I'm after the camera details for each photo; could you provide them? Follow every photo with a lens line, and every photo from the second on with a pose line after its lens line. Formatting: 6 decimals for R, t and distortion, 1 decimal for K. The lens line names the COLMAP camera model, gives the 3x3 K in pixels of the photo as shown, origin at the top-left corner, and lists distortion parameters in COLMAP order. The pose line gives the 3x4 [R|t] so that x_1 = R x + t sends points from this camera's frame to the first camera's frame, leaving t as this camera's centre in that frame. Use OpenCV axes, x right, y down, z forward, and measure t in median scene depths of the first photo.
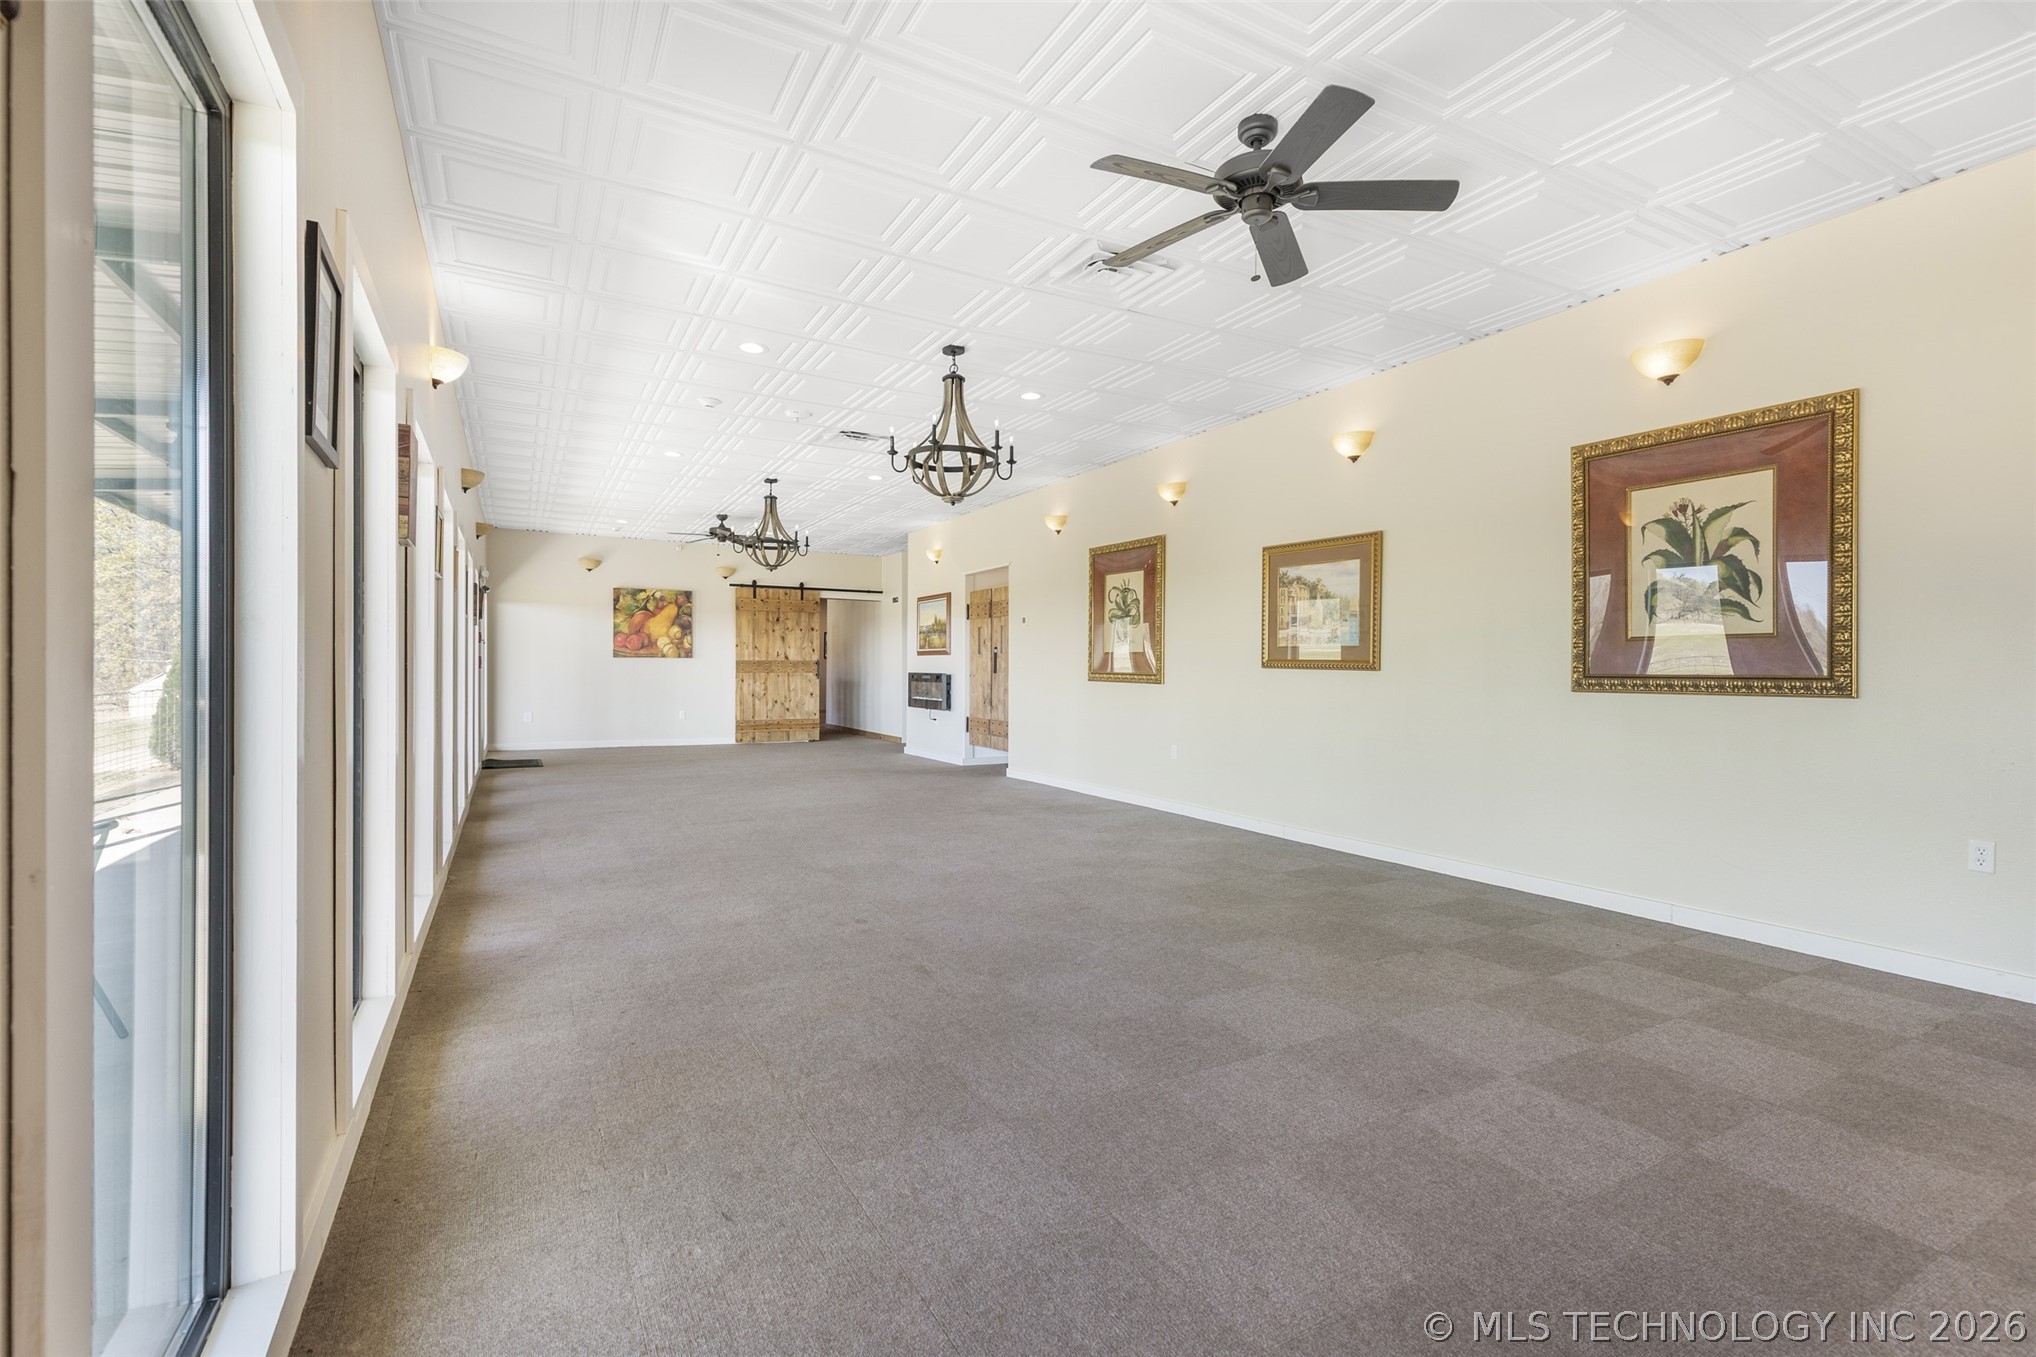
lens RADIAL K [[925.6, 0, 1034.0], [0, 925.6, 662.5], [0, 0, 1]] dist [0.004955, -0.001949]
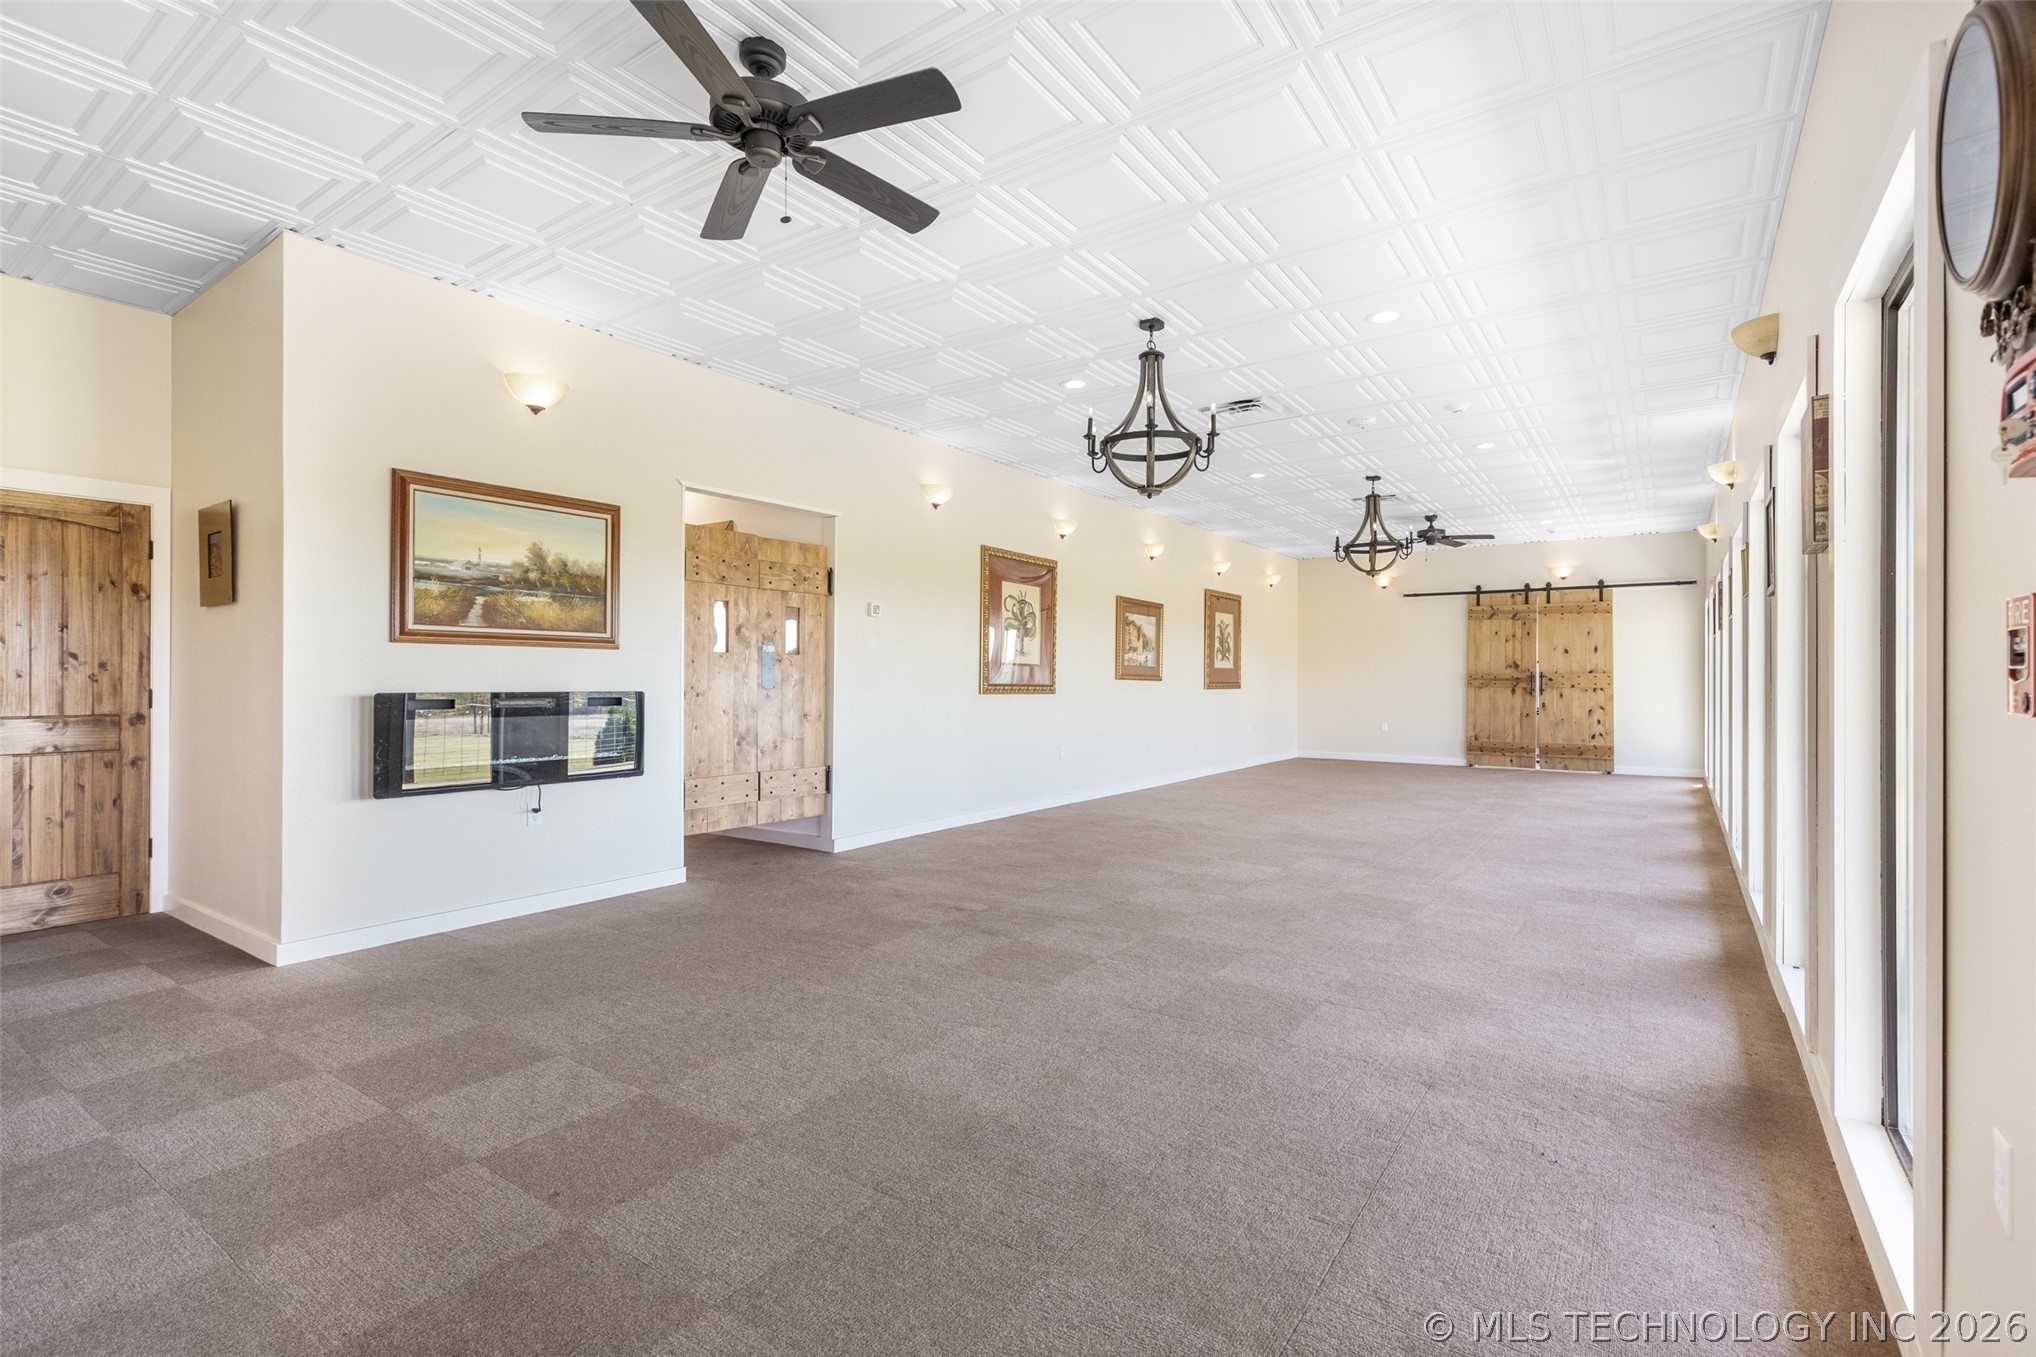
lens RADIAL K [[925.6, 0, 1030.4], [0, 925.6, 676.1], [0, 0, 1]] dist [0.004955, -0.001949]
pose [[-0.431441, 0.002650, 0.902137, -0.421848], [-0.009688, 0.999924, -0.007570, 0.005151], [-0.902089, -0.012006, -0.431383, 0.743652]]
